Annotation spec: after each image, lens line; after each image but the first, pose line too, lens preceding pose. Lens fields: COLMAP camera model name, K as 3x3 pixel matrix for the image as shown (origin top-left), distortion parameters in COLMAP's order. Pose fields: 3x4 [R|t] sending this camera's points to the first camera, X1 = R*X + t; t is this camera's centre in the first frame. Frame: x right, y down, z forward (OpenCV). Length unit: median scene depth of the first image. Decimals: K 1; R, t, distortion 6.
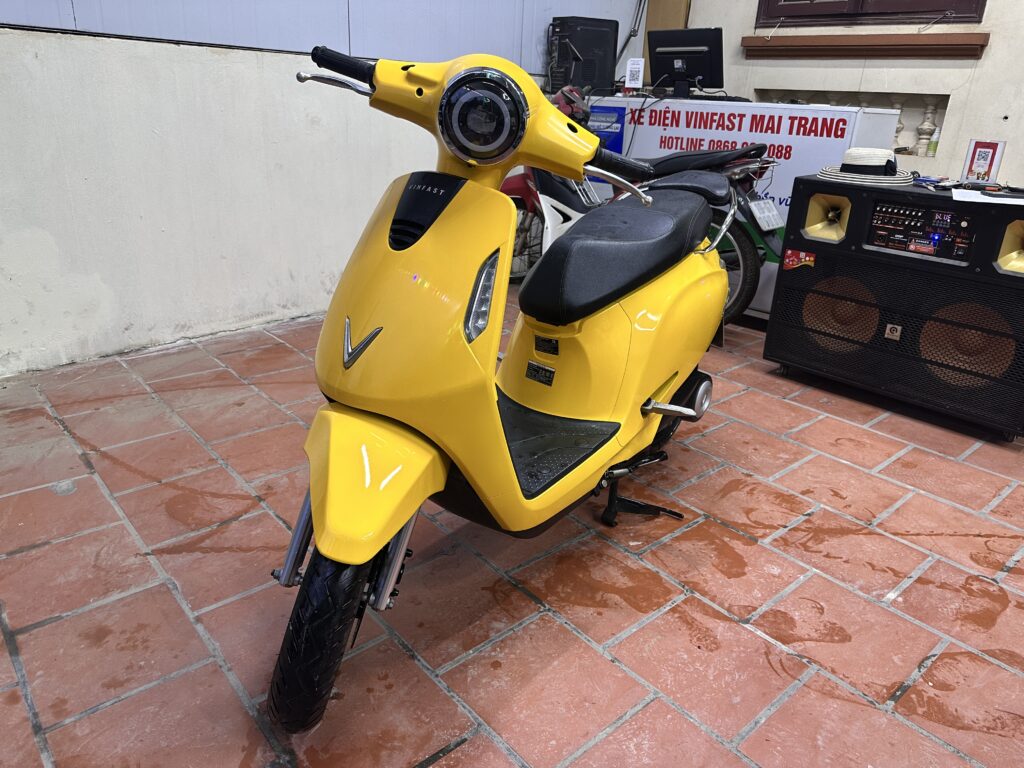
lens RADIAL K [[738.5, 0, 512.0], [0, 738.5, 384.0], [0, 0, 1]] dist [0.067662, -0.072172]
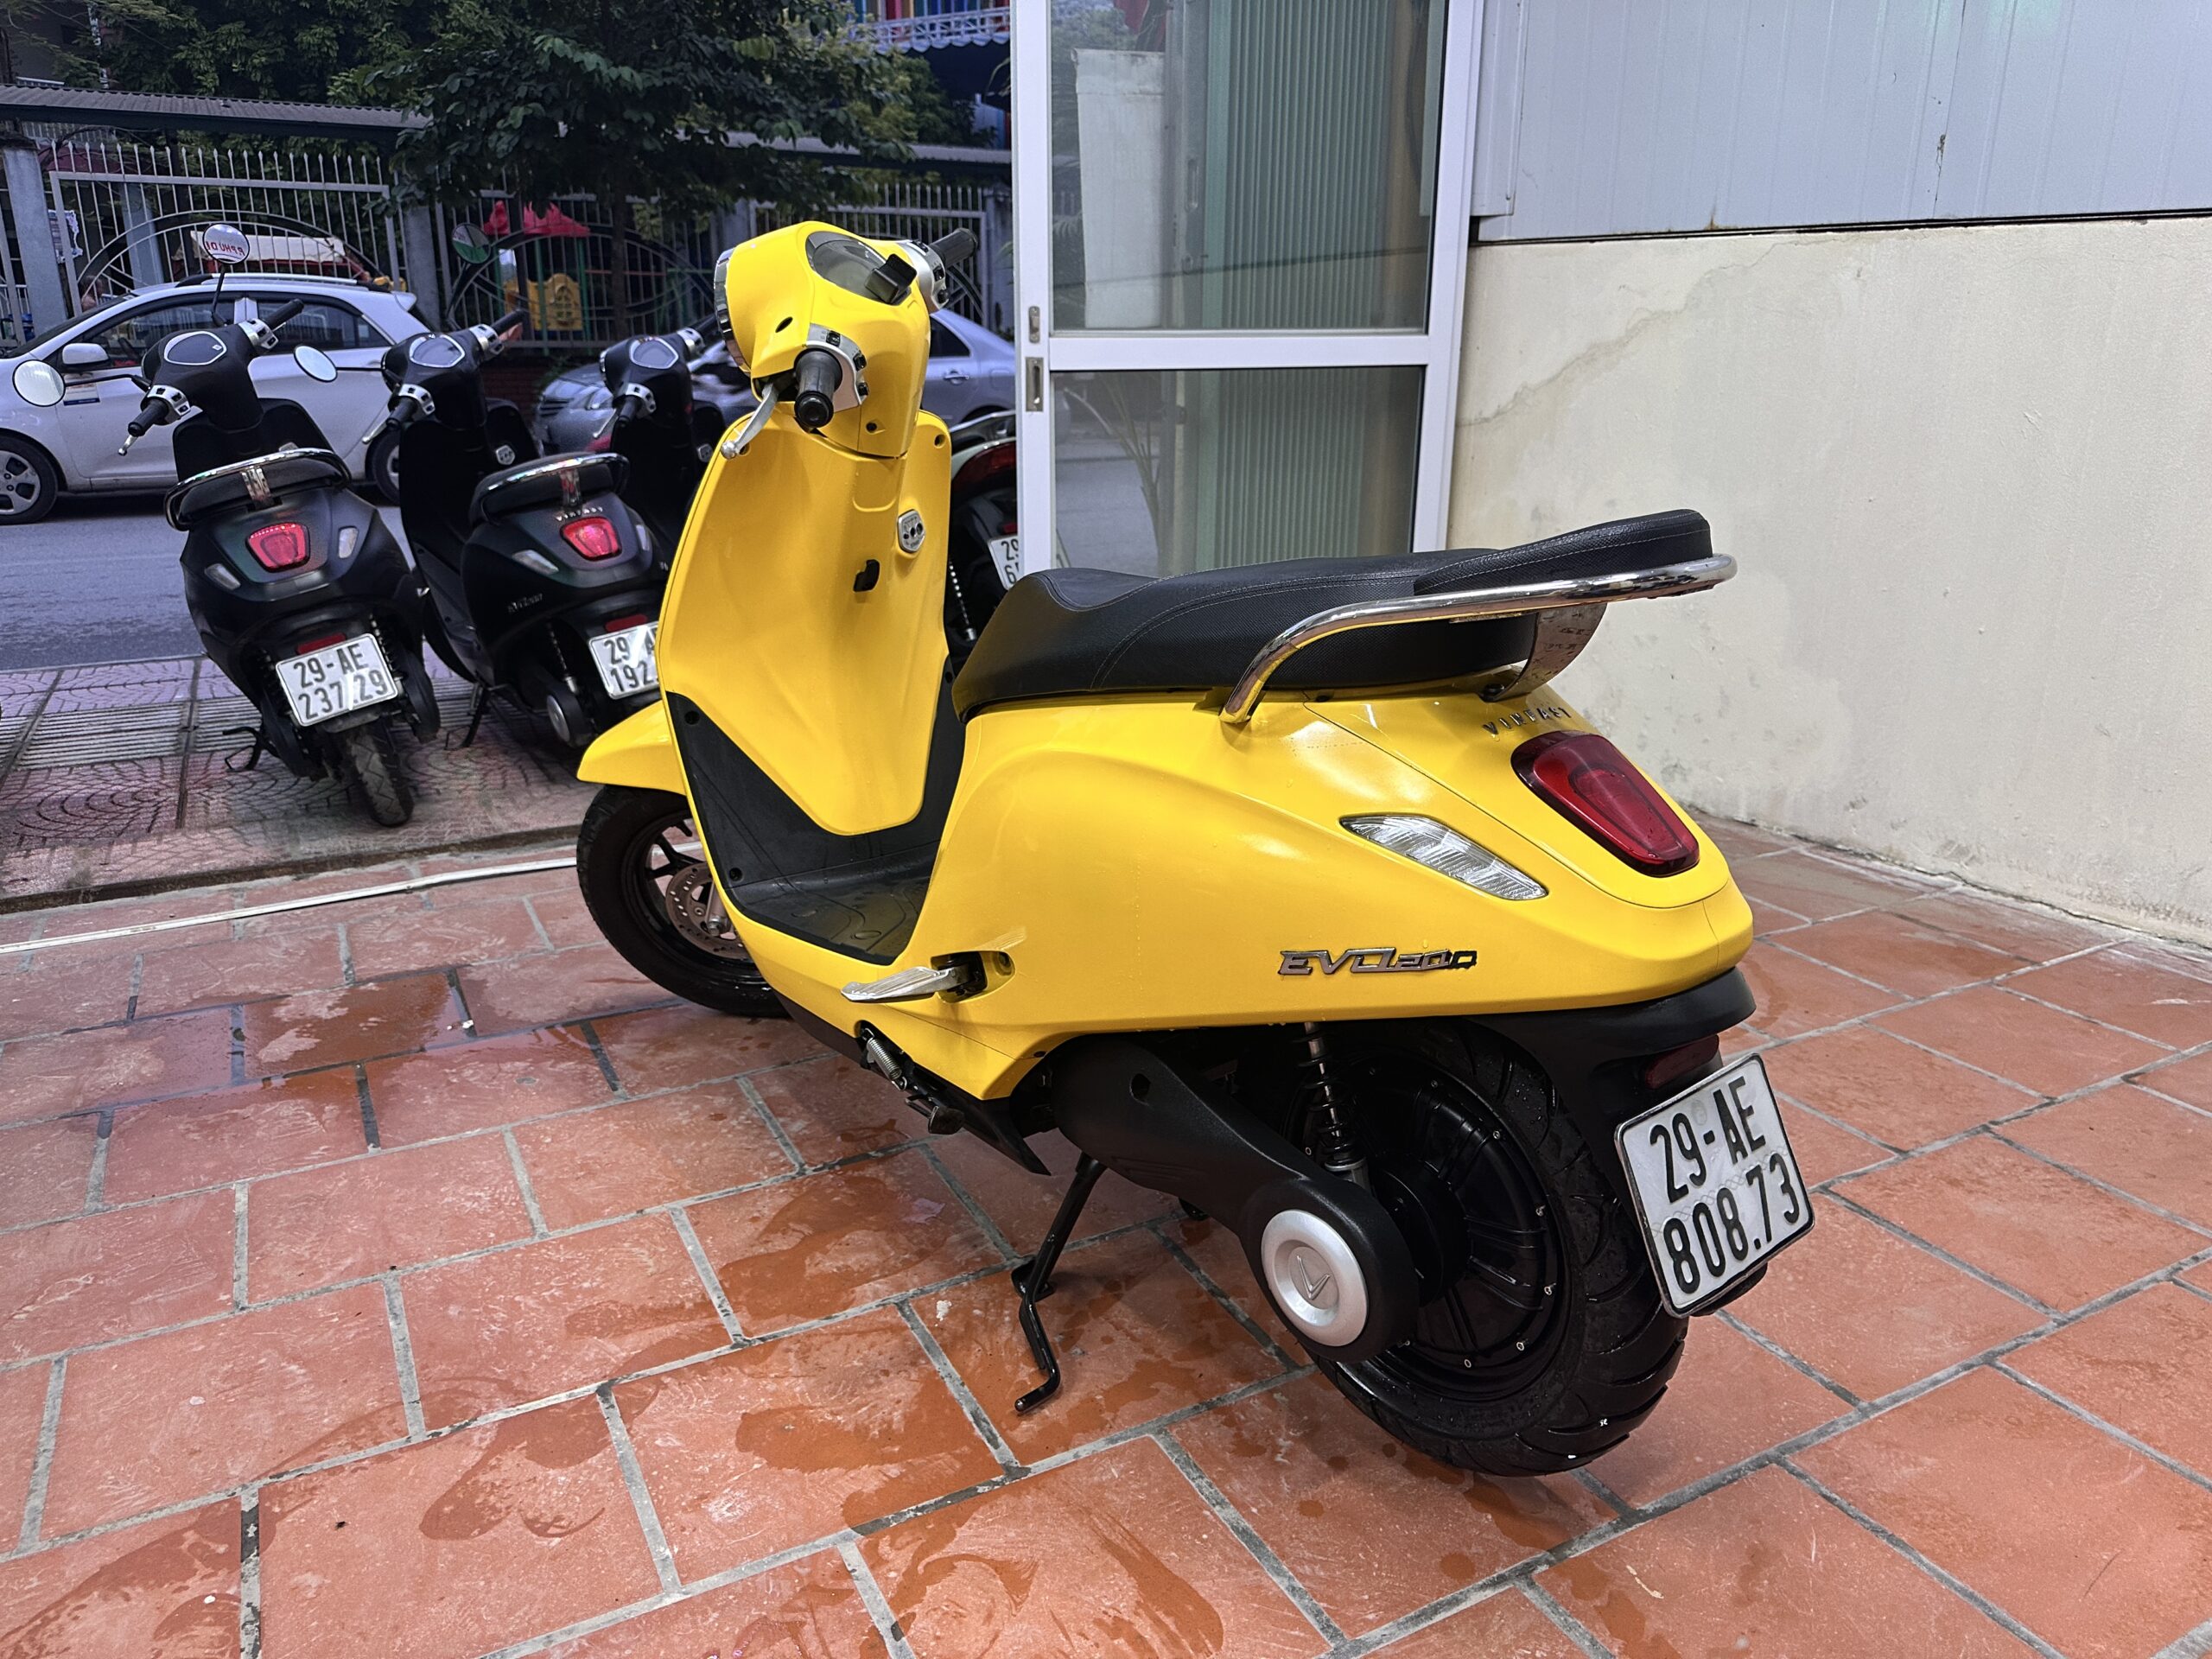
lens RADIAL K [[1569.4, 0, 1093.4], [0, 1569.4, 799.3], [0, 0, 1]] dist [0.030846, -0.026028]
pose [[-0.235735, 0.233380, -0.943378, 0.849636], [-0.367852, 0.877078, 0.308898, -0.314324], [0.899507, 0.419842, -0.120909, 0.994598]]
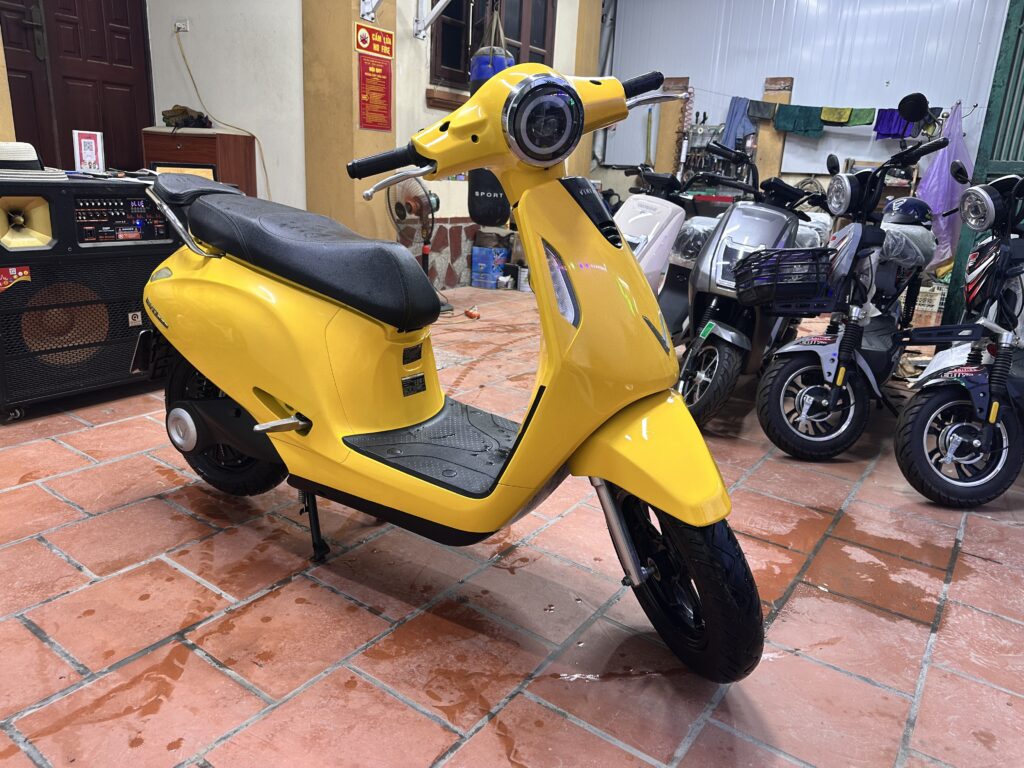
lens RADIAL K [[717.7, 0, 514.8], [0, 717.7, 399.5], [0, 0, 1]] dist [0.000597, 0.002665]
pose [[-0.241088, -0.350206, 0.905115, -0.725962], [0.298256, 0.860754, 0.412486, -0.294250], [-0.923537, 0.369402, -0.103066, 0.848997]]
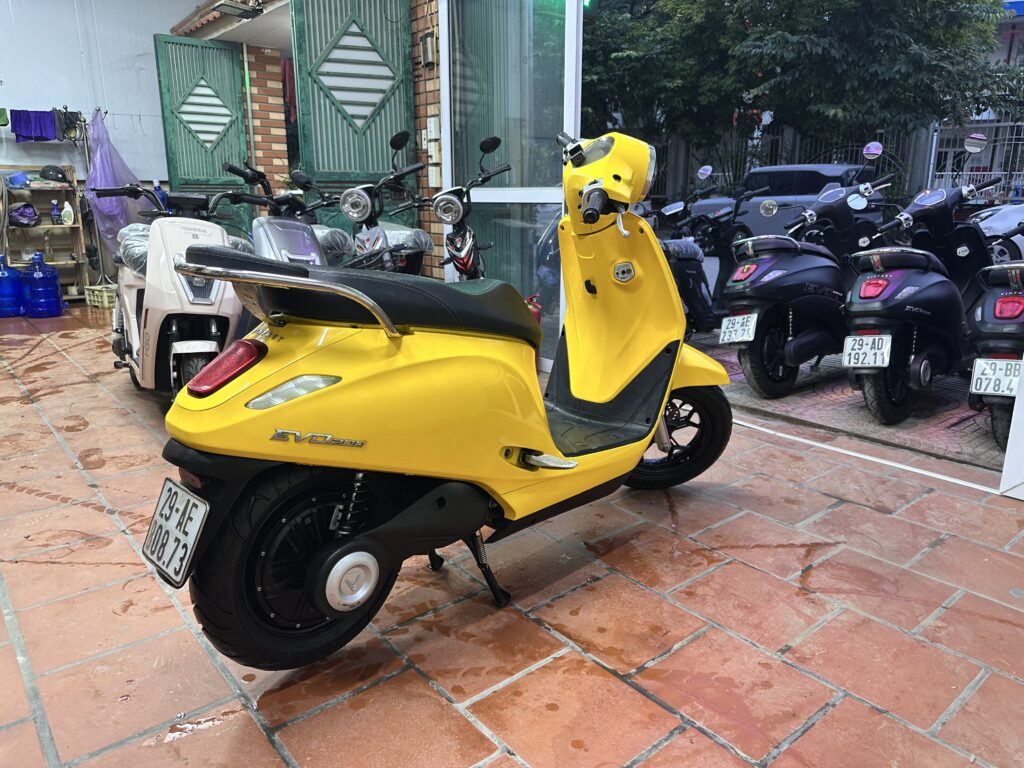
lens RADIAL K [[726.5, 0, 506.2], [0, 726.5, 370.0], [0, 0, 1]] dist [0.030846, -0.026028]
pose [[-0.998624, -0.050860, 0.012747, 0.030889], [-0.034009, 0.813320, 0.580822, -0.571382], [-0.039908, 0.579589, -0.813931, 1.584137]]
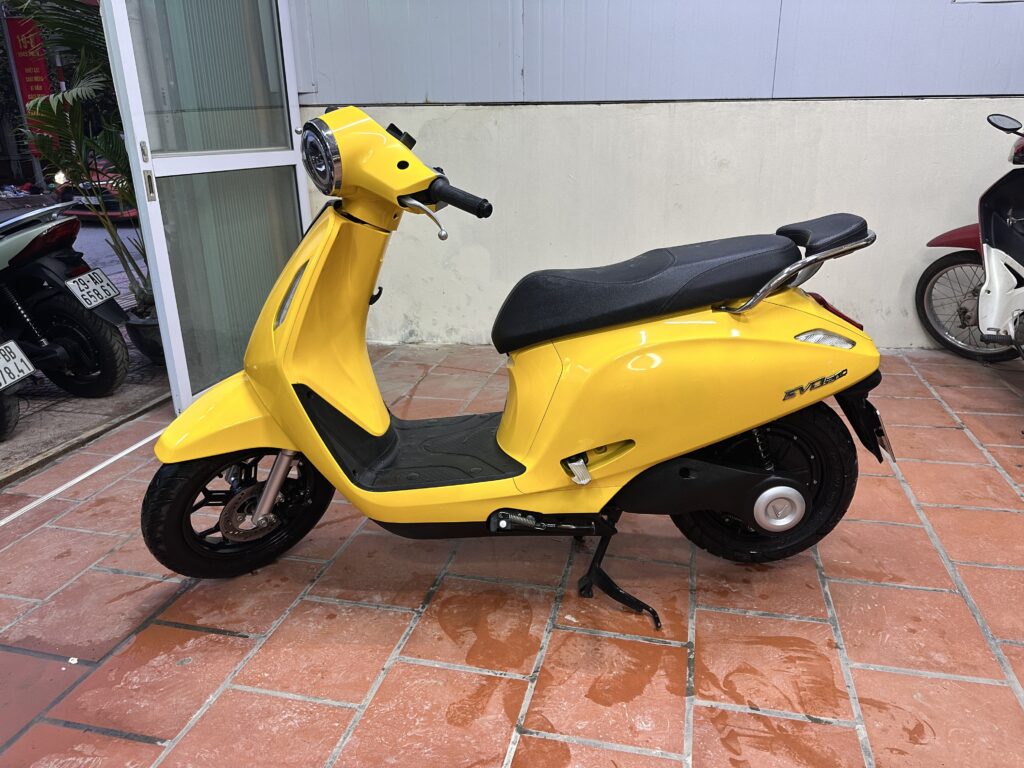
lens RADIAL K [[730.2, 0, 512.0], [0, 730.2, 384.0], [0, 0, 1]] dist [0.029238, -0.036465]
pose [[0.570814, 0.214527, -0.792559, 0.711980], [-0.260779, 0.962654, 0.072751, -0.094324], [0.778567, 0.165155, 0.605440, 0.343971]]
